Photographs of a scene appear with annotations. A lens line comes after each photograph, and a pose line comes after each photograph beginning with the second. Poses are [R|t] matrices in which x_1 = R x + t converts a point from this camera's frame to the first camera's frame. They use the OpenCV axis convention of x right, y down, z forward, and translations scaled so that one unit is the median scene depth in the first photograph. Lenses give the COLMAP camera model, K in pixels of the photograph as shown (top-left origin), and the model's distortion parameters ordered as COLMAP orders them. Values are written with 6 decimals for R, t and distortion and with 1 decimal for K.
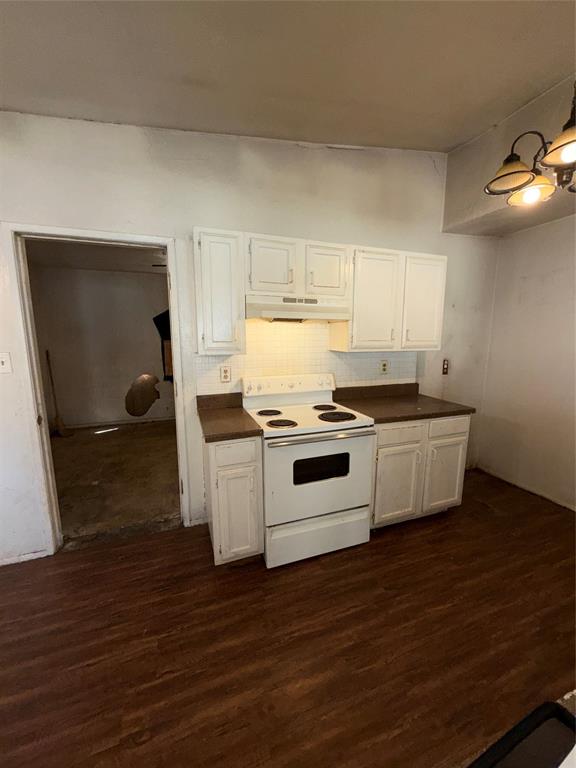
lens RADIAL K [[305.7, 0, 287.8], [0, 305.7, 382.5], [0, 0, 1]] dist [0.001089, 0.000115]
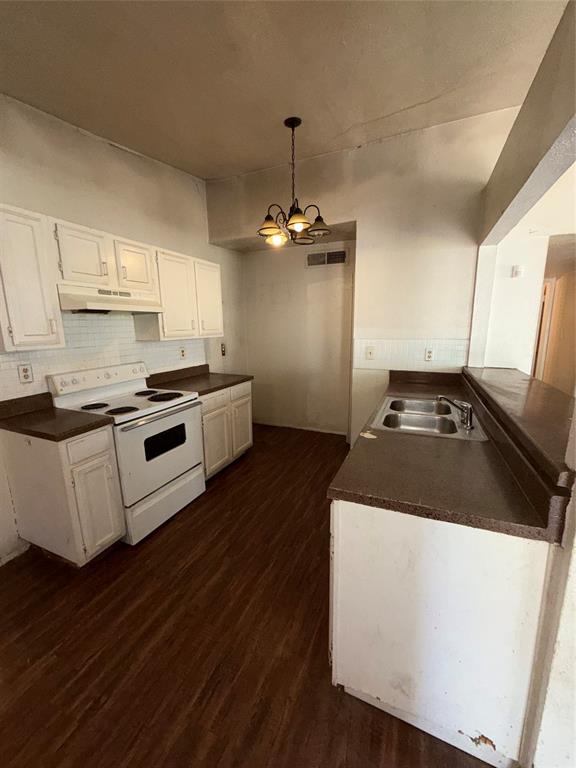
lens RADIAL K [[305.7, 0, 287.8], [0, 305.7, 382.5], [0, 0, 1]] dist [0.001089, 0.000115]
pose [[0.693152, -0.146095, 0.705830, -0.325263], [0.126736, 0.988690, 0.080183, 0.023996], [-0.709562, 0.033875, 0.703828, -0.139021]]
